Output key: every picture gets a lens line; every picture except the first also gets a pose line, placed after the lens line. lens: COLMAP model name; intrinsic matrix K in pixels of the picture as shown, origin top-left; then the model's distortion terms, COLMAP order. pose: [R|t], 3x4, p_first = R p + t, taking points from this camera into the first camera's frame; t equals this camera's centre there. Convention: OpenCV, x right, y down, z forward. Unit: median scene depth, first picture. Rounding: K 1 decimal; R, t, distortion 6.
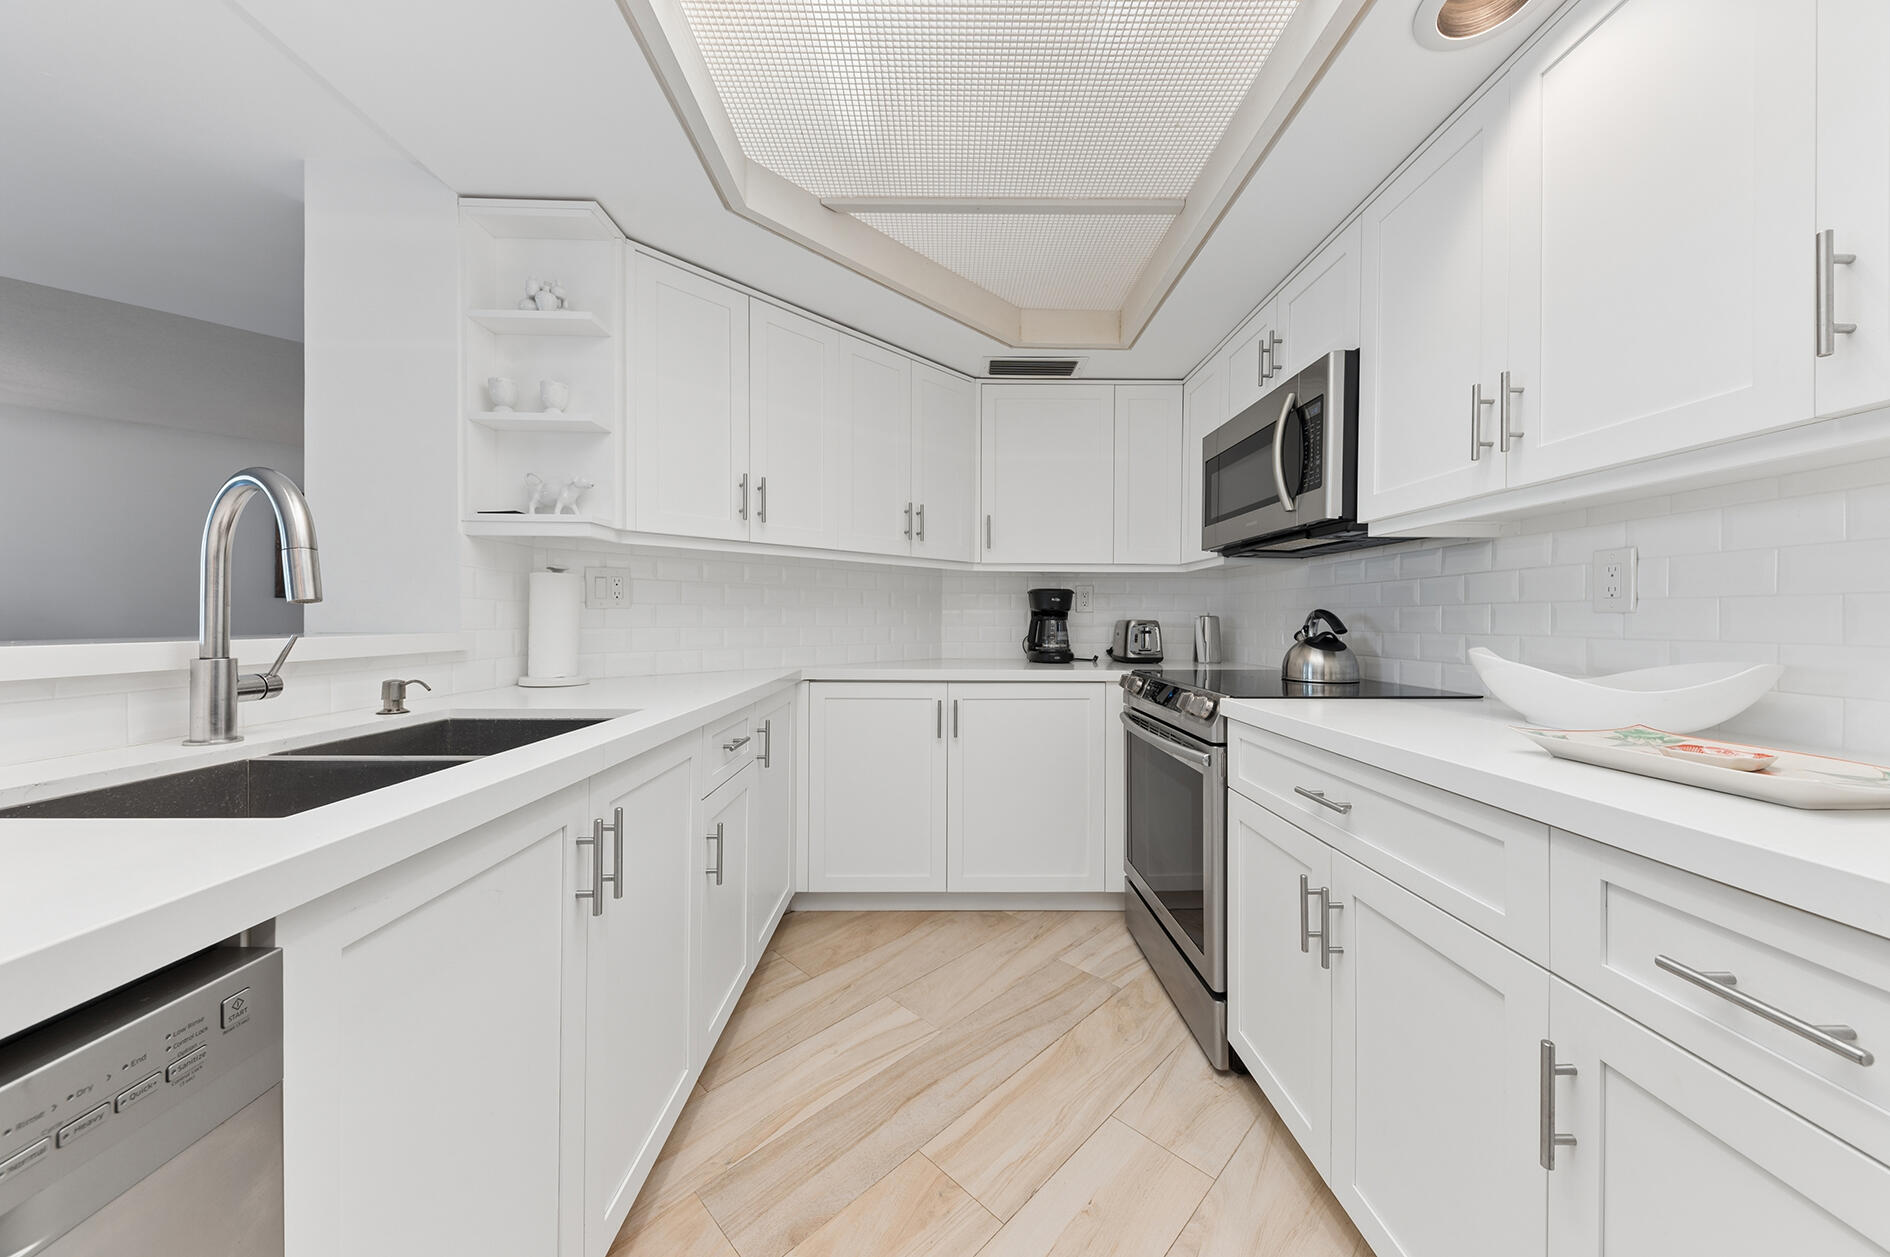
lens RADIAL K [[651.9, 0, 945.0], [0, 651.9, 628.5], [0, 0, 1]] dist [0.000769, 0.000014]
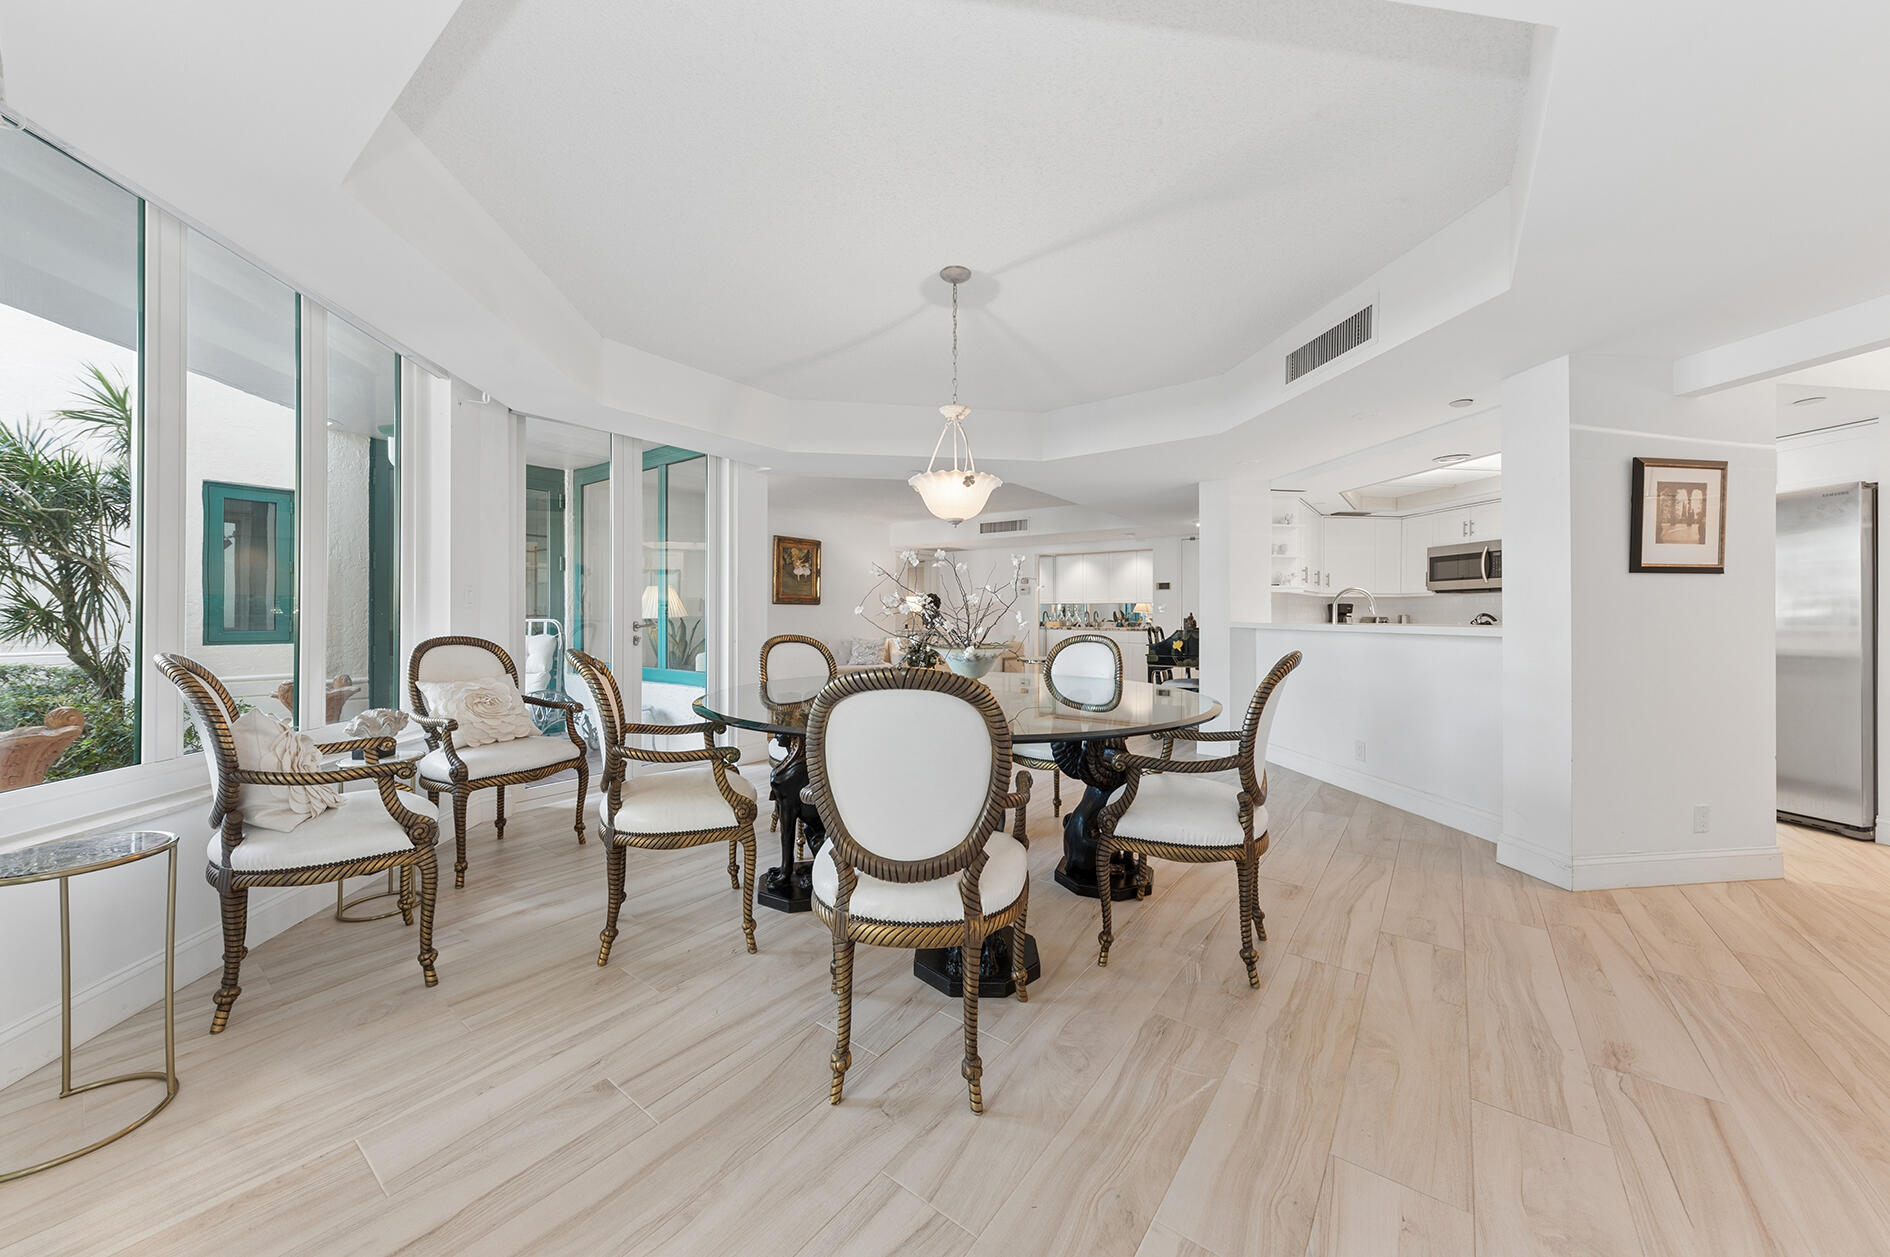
lens RADIAL K [[668.4, 0, 950.4], [0, 668.4, 614.9], [0, 0, 1]] dist [0.000160, -0.000022]
pose [[0.995813, -0.000295, 0.091408, -2.378528], [0.001923, 0.999841, -0.017725, 0.031791], [-0.091388, 0.017826, 0.995656, -2.021045]]
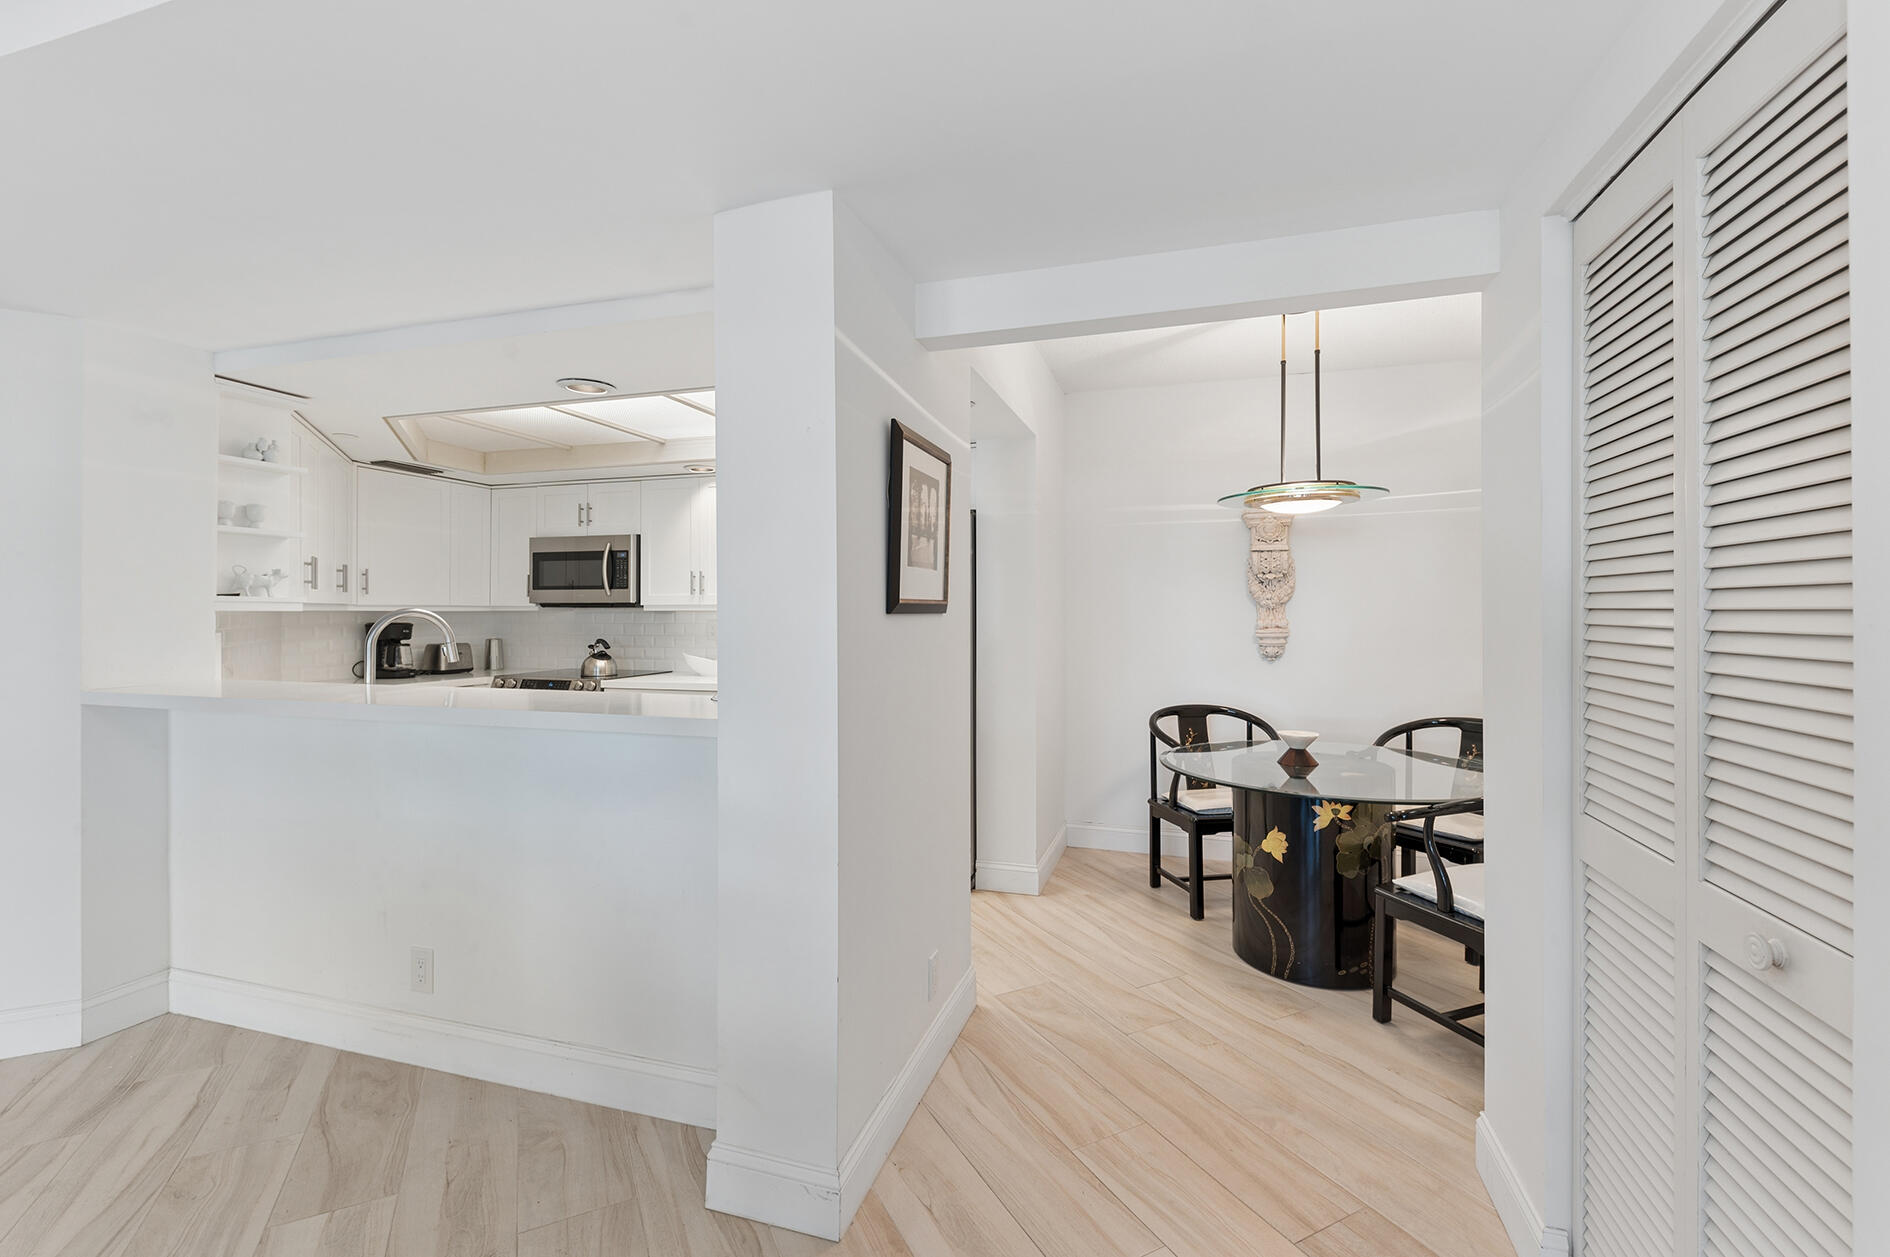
lens RADIAL K [[831.6, 0, 949.2], [0, 831.6, 614.8], [0, 0, 1]] dist [0.009731, 0.000061]
pose [[0.359662, -0.001748, 0.933081, -1.668387], [0.015202, 0.999877, -0.003986, -0.087485], [-0.932959, 0.015618, 0.359644, -1.069325]]
